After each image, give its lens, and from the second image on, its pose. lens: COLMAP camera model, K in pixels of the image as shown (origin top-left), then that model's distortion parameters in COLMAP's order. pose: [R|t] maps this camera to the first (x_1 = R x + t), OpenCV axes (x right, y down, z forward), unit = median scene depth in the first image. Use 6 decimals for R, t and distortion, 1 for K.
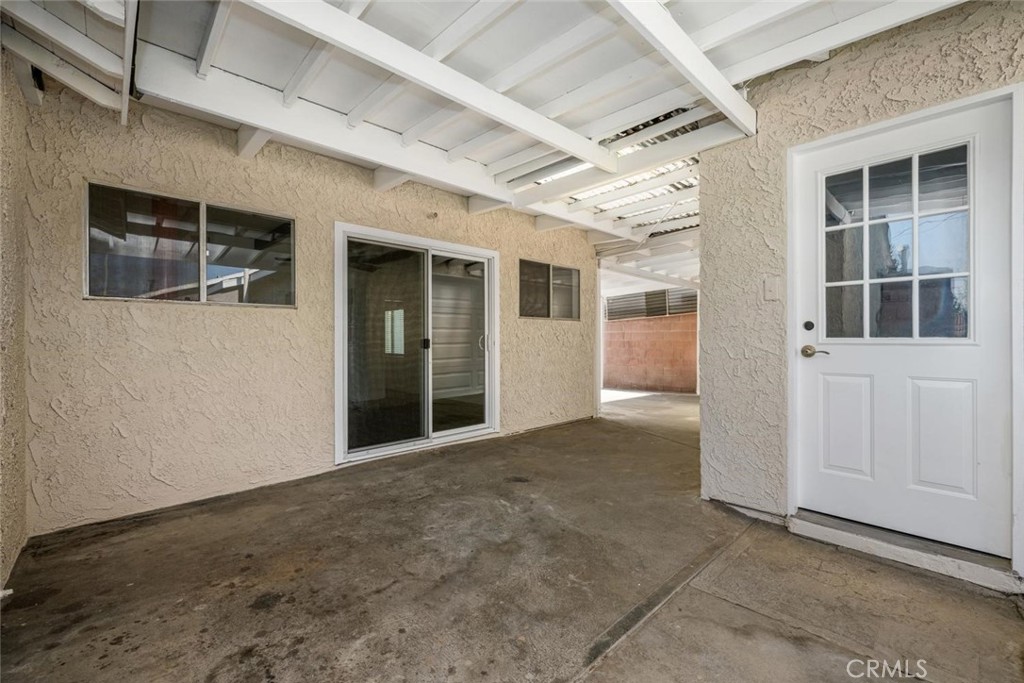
lens RADIAL K [[424.1, 0, 513.1], [0, 424.1, 338.7], [0, 0, 1]] dist [0.000608, -0.000015]
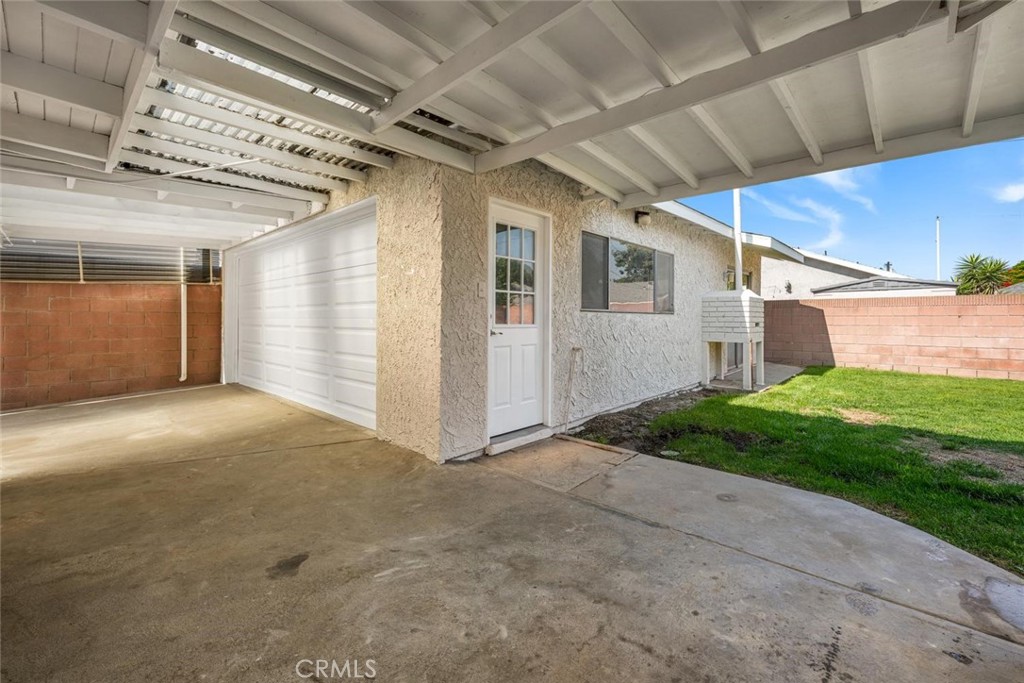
lens RADIAL K [[424.1, 0, 526.1], [0, 424.1, 320.4], [0, 0, 1]] dist [0.000608, -0.000015]
pose [[-0.069593, 0.005666, 0.997559, -0.849533], [-0.000502, 0.999984, -0.005715, -0.007934], [-0.997575, -0.000899, -0.069589, 0.998482]]
